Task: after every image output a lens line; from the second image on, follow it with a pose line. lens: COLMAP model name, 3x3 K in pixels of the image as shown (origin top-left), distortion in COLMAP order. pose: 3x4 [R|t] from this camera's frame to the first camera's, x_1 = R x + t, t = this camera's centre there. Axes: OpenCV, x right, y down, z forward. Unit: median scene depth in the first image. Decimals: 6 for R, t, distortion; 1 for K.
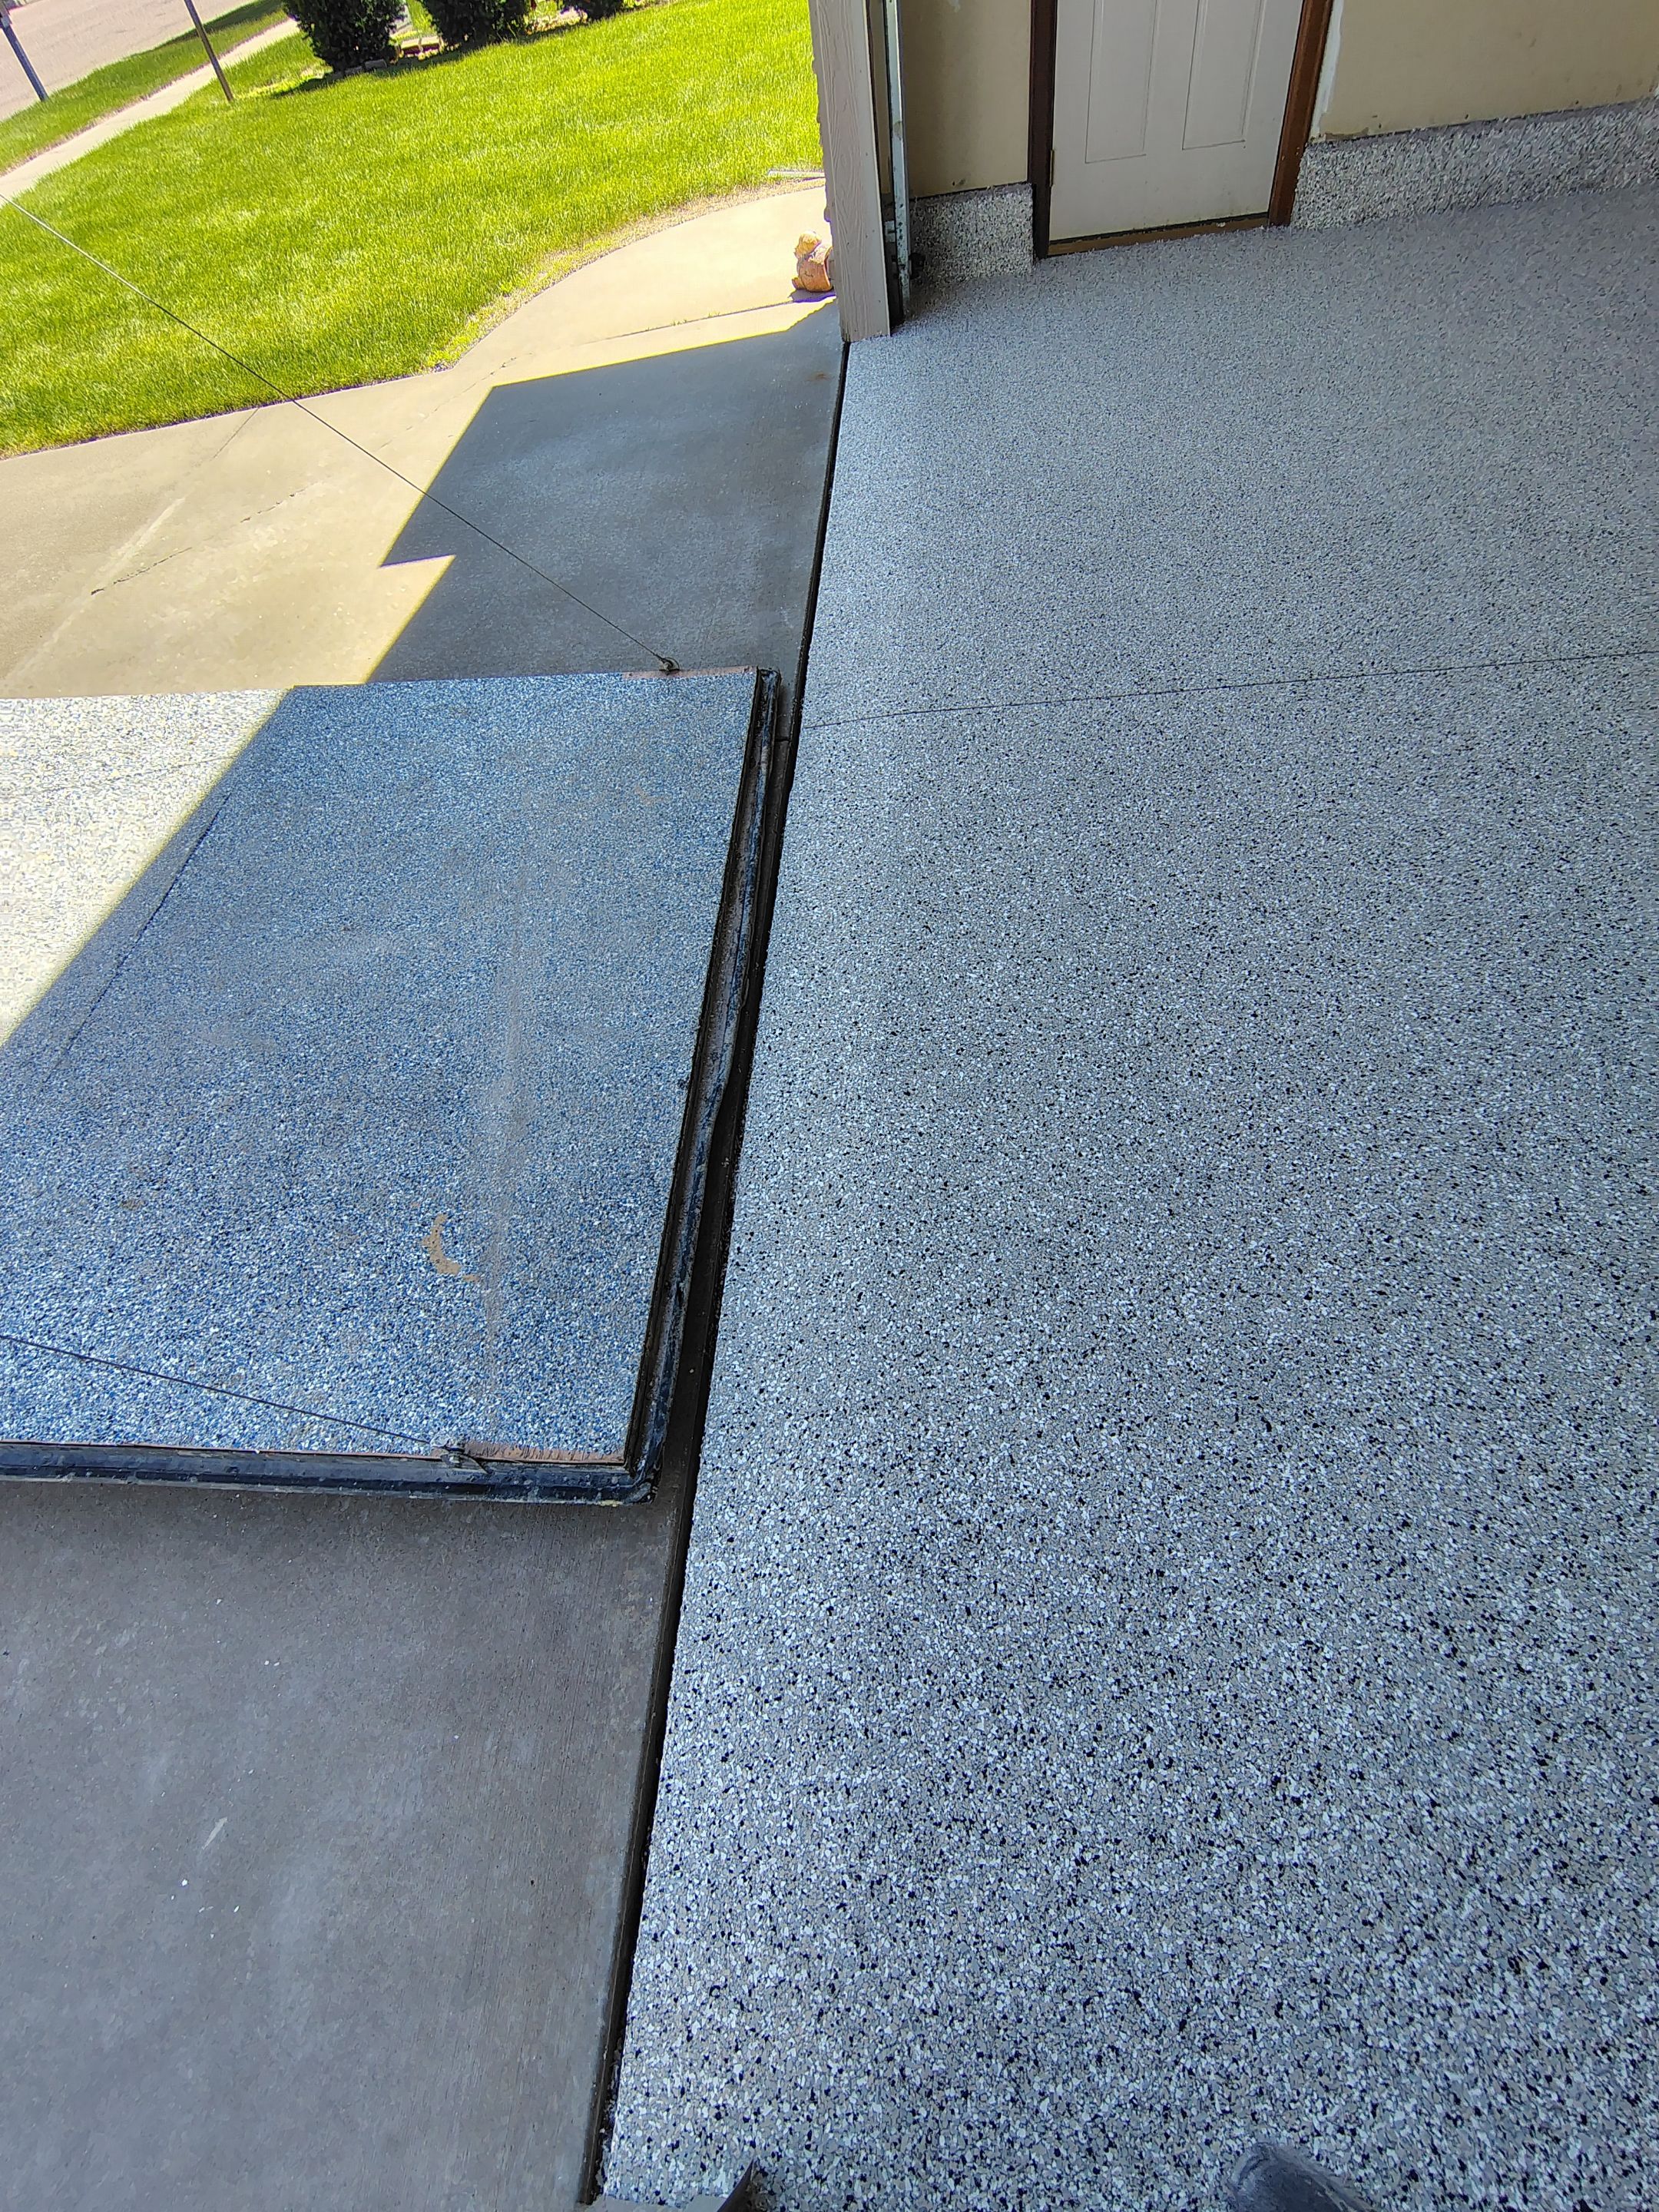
lens RADIAL K [[1033.9, 0, 834.0], [0, 1033.9, 1106.7], [0, 0, 1]] dist [-0.009848, 0.003860]
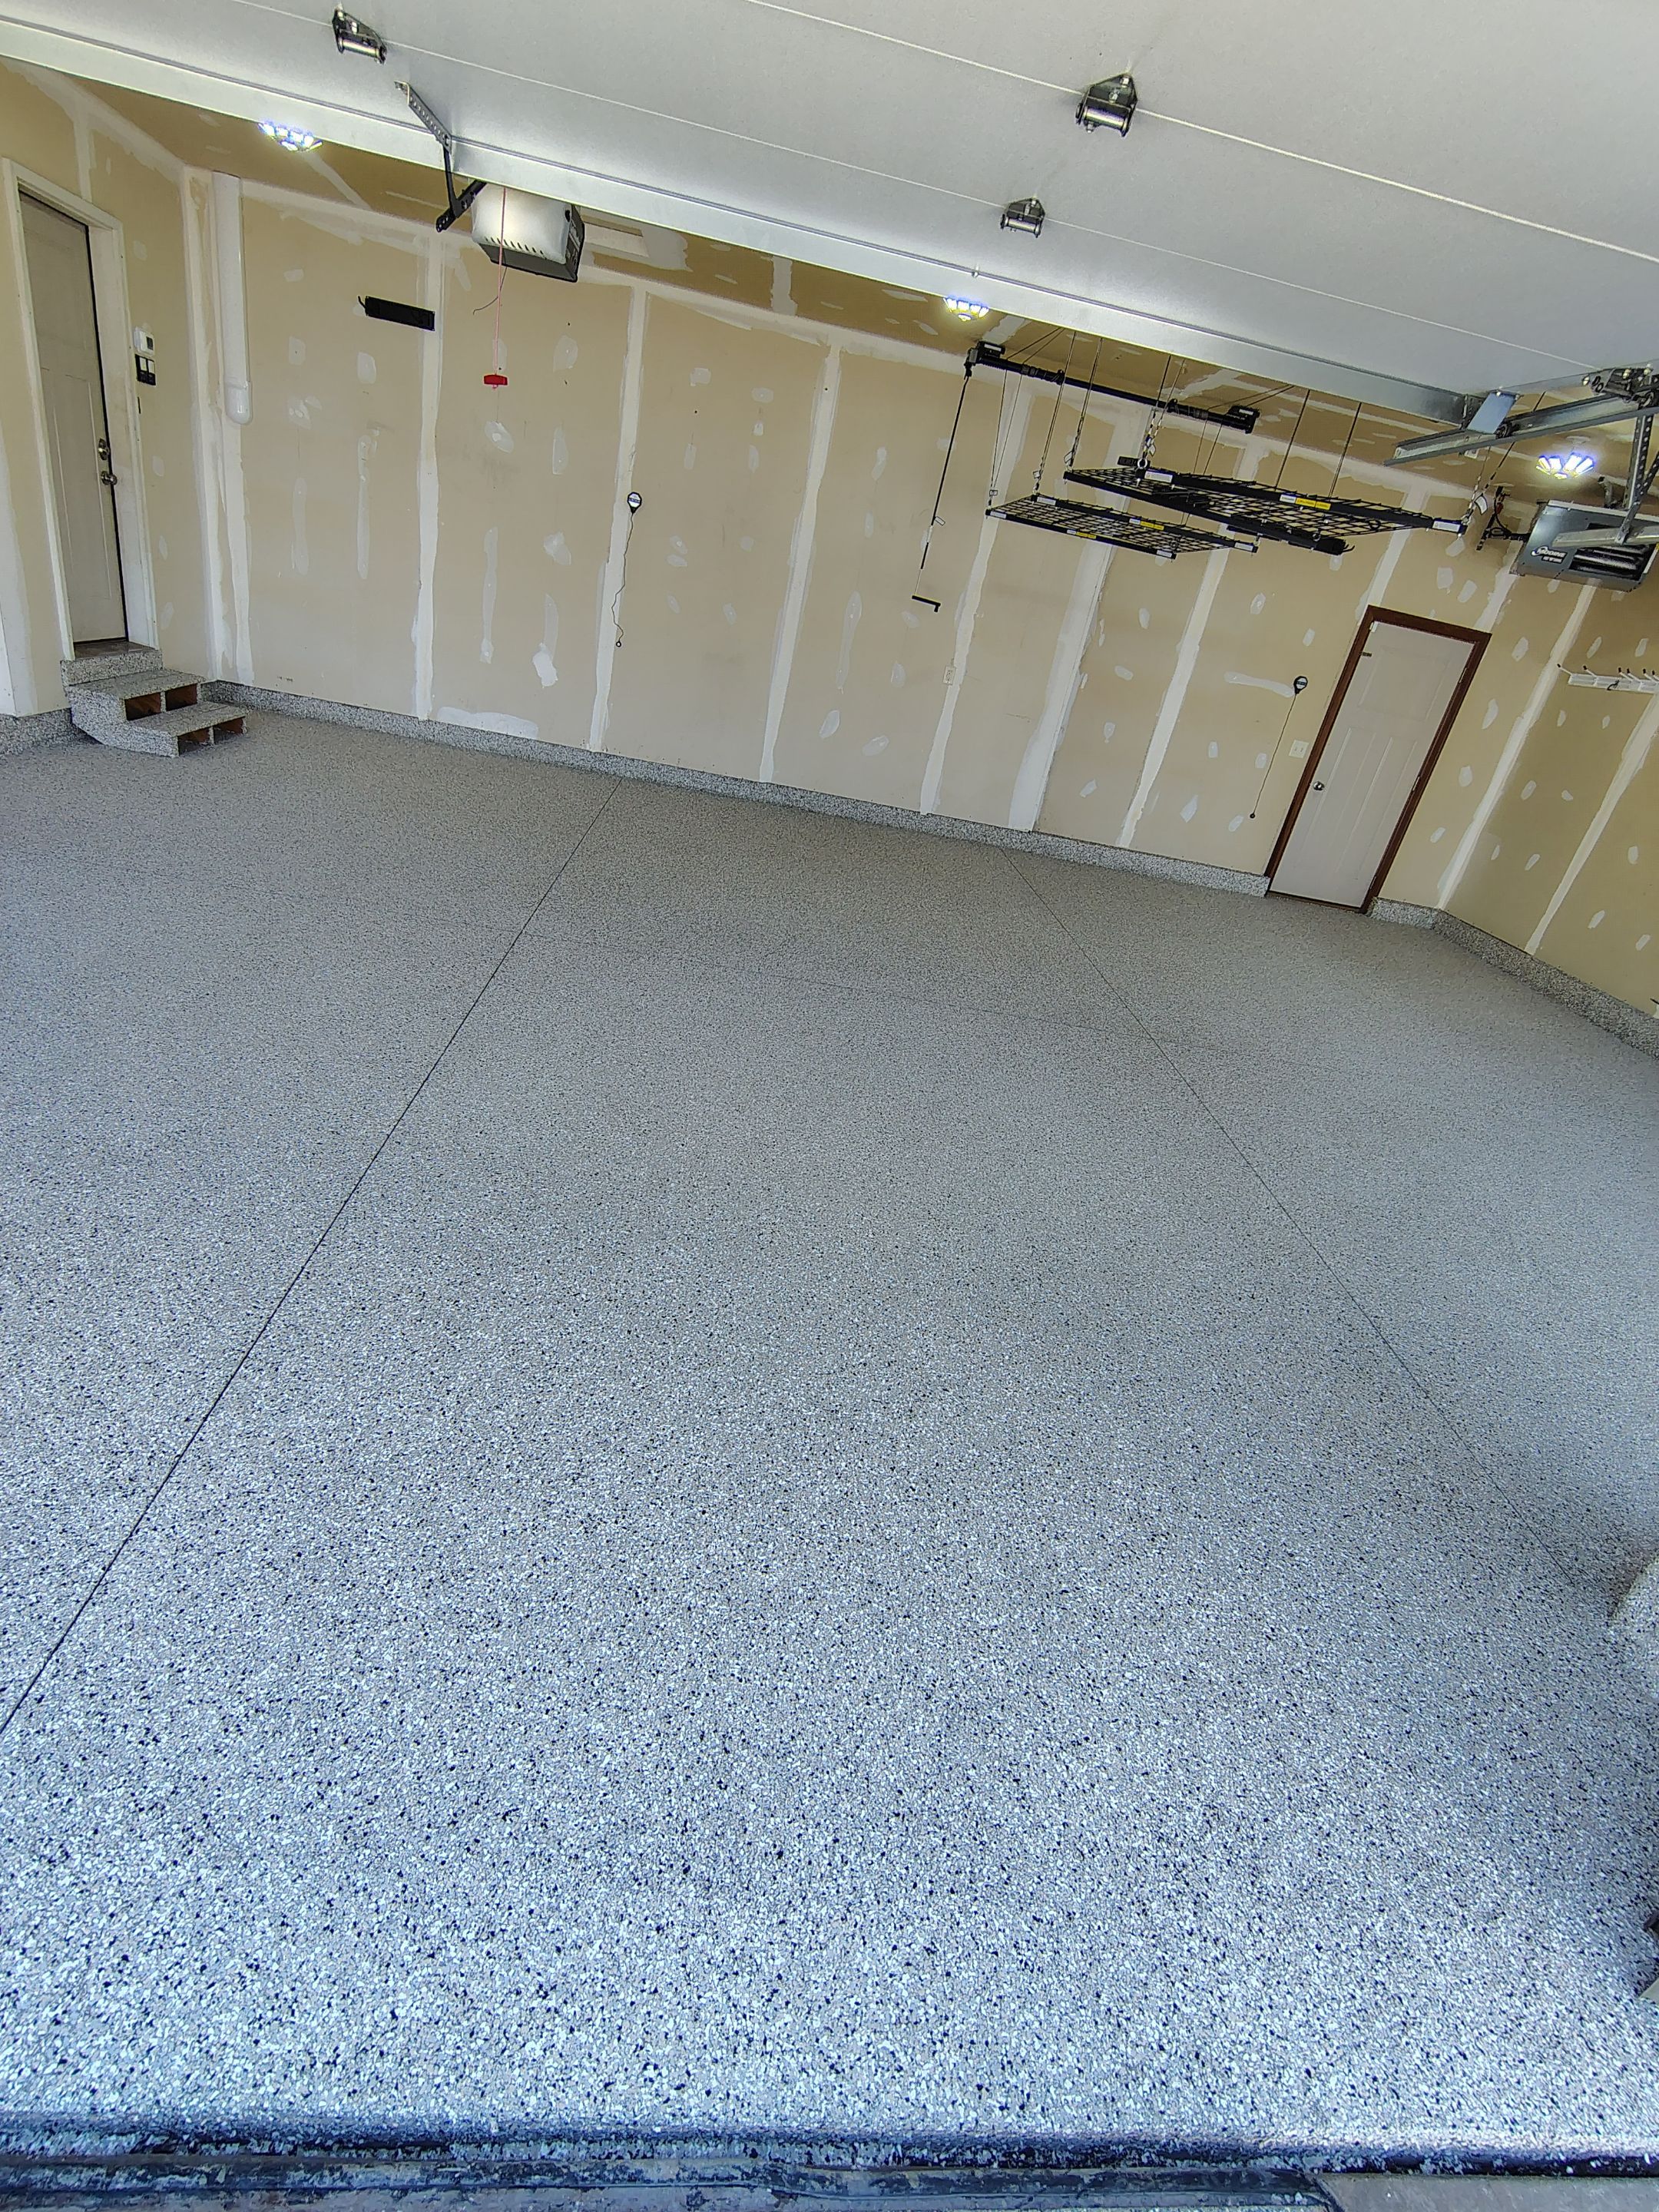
lens RADIAL K [[1033.9, 0, 818.4], [0, 1033.9, 1096.4], [0, 0, 1]] dist [-0.009848, 0.003860]
pose [[-0.126169, -0.353238, 0.926987, -0.479722], [0.685339, 0.644562, 0.338897, -0.655774], [-0.717211, 0.678058, 0.160764, 0.402937]]
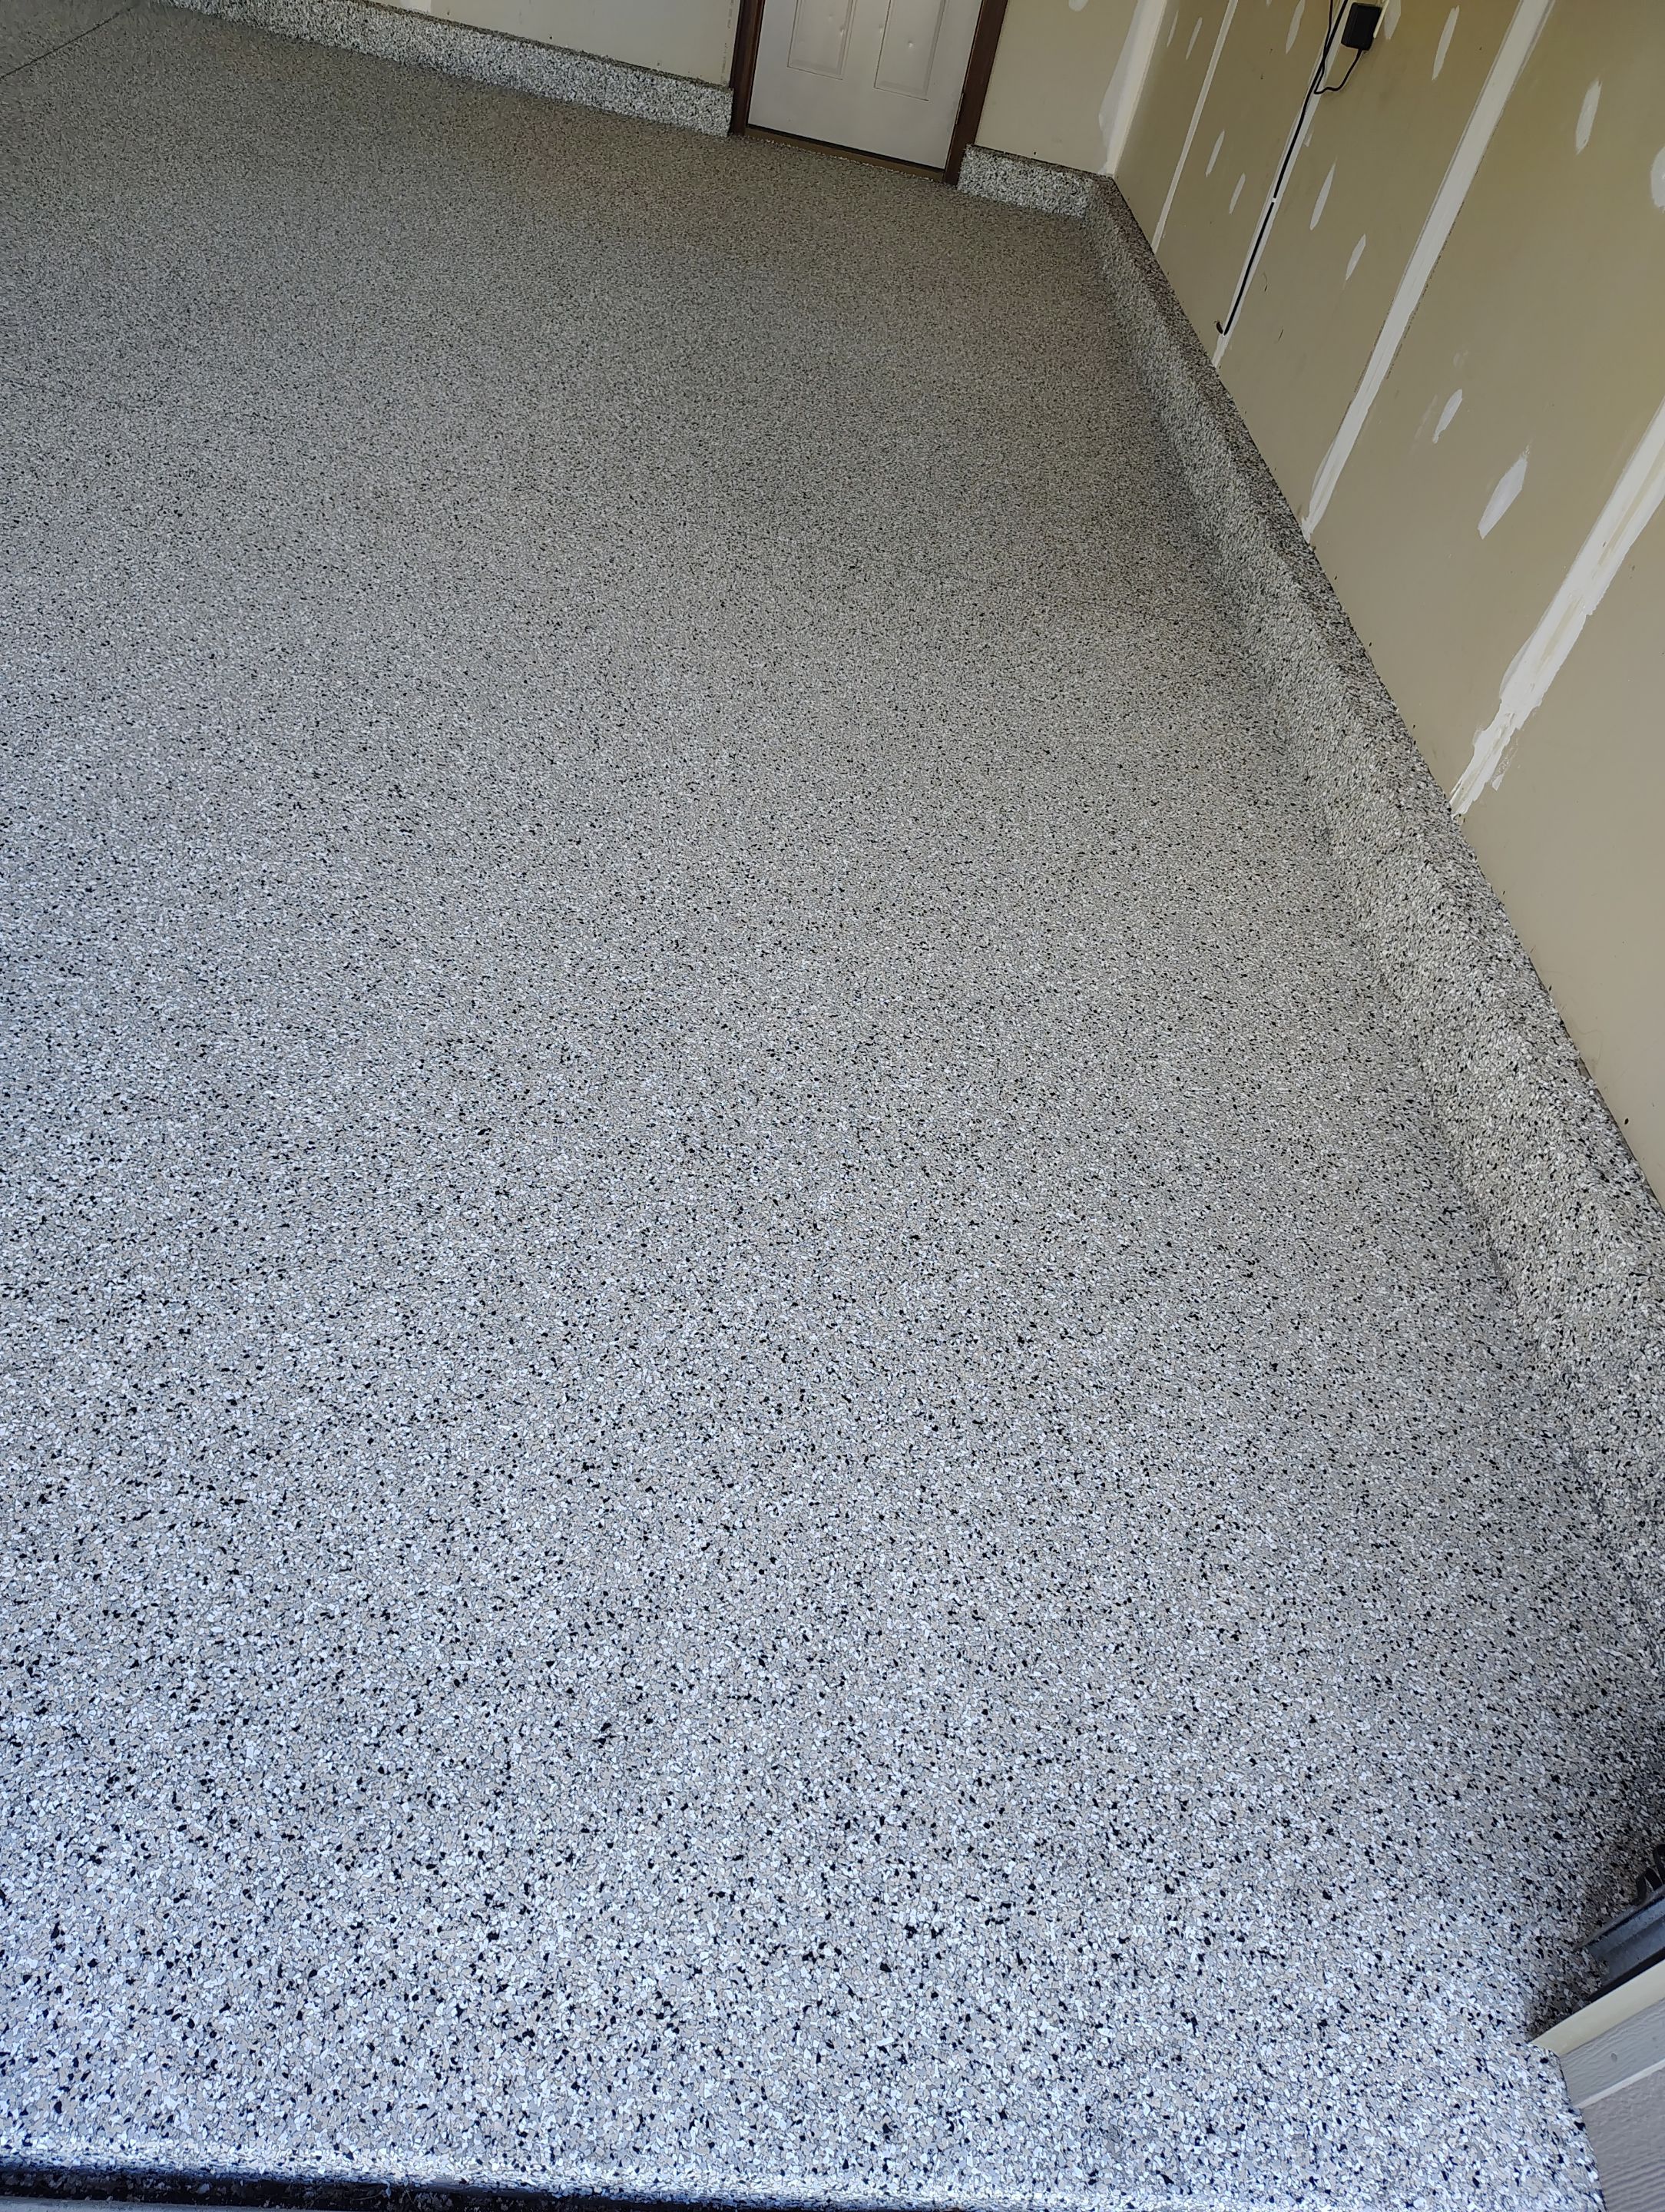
lens RADIAL K [[1534.3, 0, 830.4], [0, 1534.3, 1110.4], [0, 0, 1]] dist [0.041169, -0.045712]
pose [[-0.076060, -0.597182, 0.798491, -0.161230], [0.680309, 0.554381, 0.479417, 1.359852], [-0.728968, 0.579686, 0.364103, -1.020150]]
